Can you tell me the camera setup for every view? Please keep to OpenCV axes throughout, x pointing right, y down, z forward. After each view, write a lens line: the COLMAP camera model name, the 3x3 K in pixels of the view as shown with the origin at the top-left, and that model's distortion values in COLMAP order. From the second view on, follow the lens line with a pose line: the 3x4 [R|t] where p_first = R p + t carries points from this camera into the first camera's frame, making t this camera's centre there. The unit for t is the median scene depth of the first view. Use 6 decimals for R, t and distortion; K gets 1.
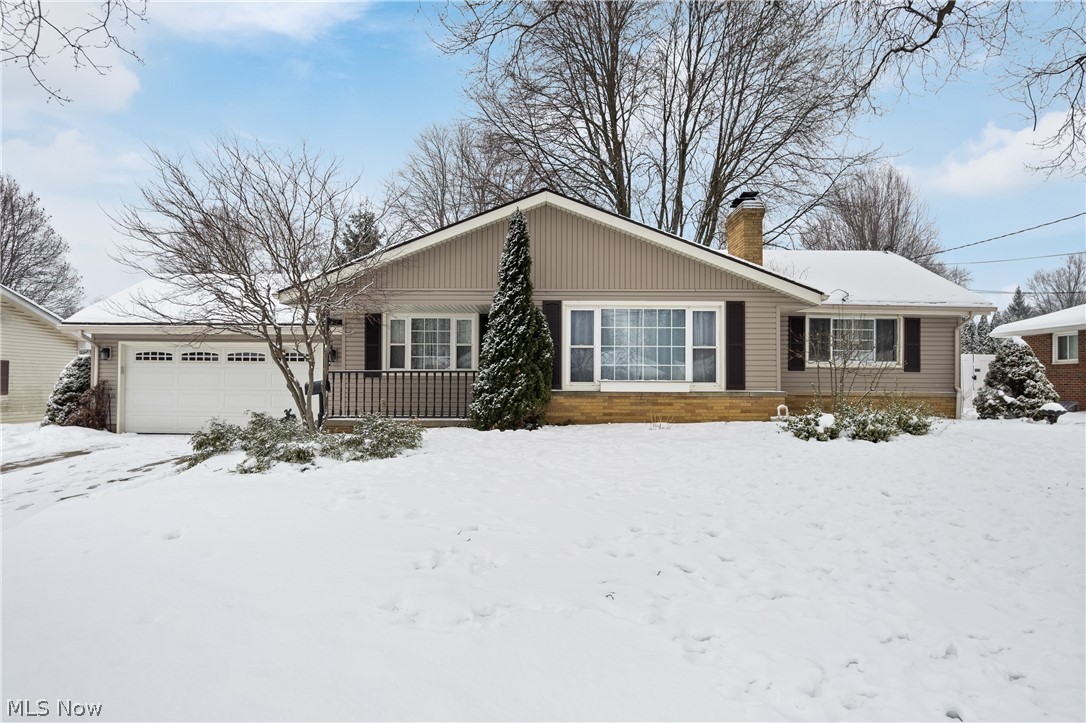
lens RADIAL K [[700.9, 0, 537.3], [0, 700.9, 363.1], [0, 0, 1]] dist [-0.031200, 0.010327]
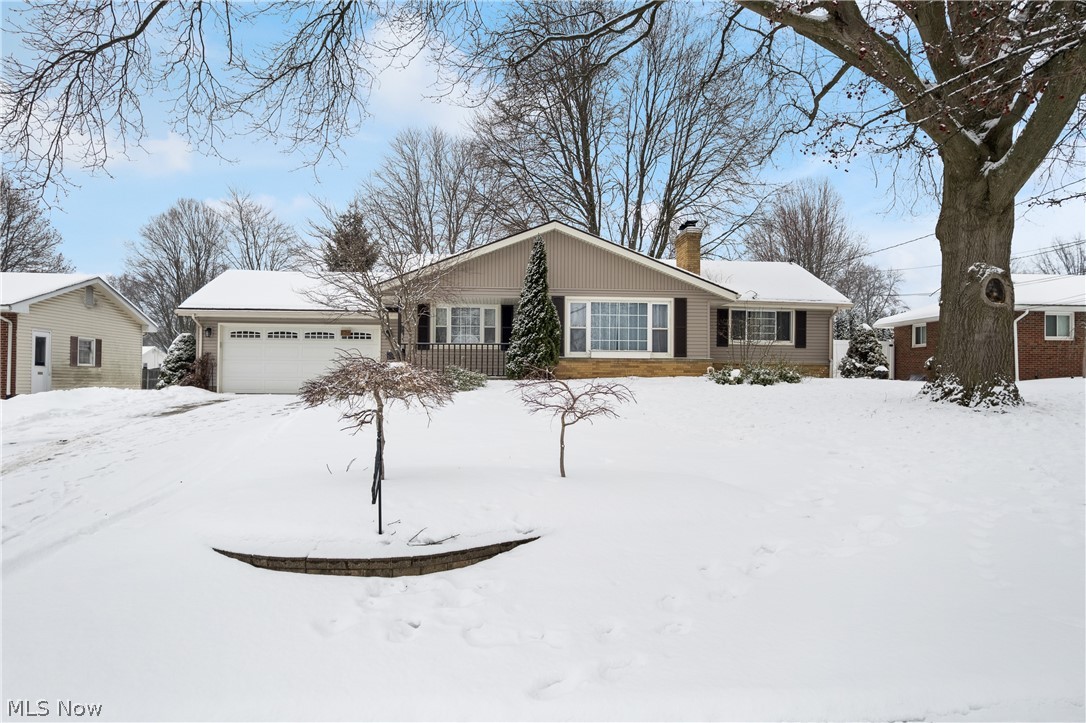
lens RADIAL K [[700.9, 0, 549.2], [0, 700.9, 362.1], [0, 0, 1]] dist [-0.031200, 0.010327]
pose [[0.996418, 0.004534, 0.084448, -0.106627], [-0.005040, 0.999971, 0.005787, 0.036078], [-0.084419, -0.006192, 0.996411, -0.407125]]
